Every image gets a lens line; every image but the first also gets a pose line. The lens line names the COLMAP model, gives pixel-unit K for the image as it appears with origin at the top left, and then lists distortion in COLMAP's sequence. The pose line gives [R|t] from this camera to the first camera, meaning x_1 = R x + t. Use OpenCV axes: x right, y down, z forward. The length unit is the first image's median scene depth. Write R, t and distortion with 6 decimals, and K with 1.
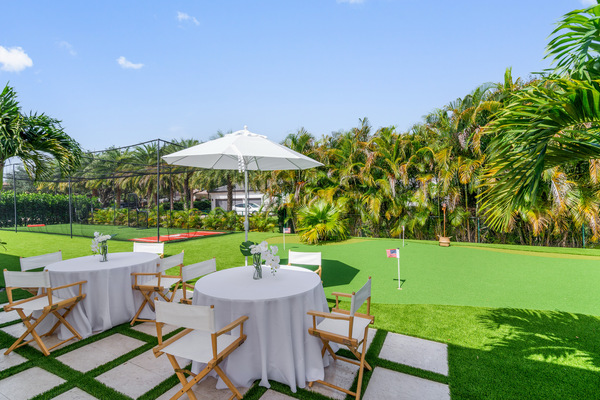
lens RADIAL K [[278.5, 0, 299.9], [0, 278.5, 200.1], [0, 0, 1]] dist [-0.000258, -0.000003]
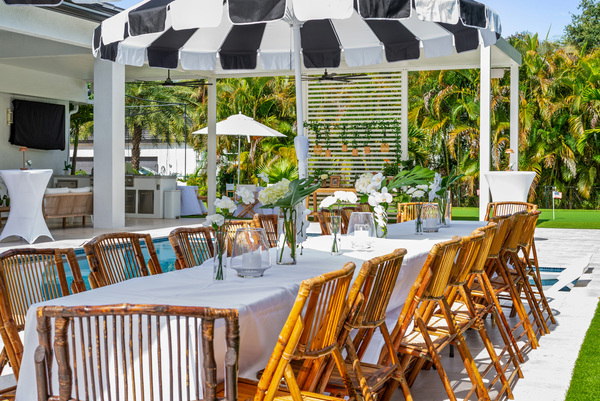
lens RADIAL K [[857.3, 0, 300.1], [0, 857.3, 200.4], [0, 0, 1]] dist [0.042916, 0.000000]
pose [[0.995068, 0.012489, 0.098404, -0.113073], [-0.016390, 0.999108, 0.038929, 0.017712], [-0.097830, -0.040350, 0.994385, -1.414709]]
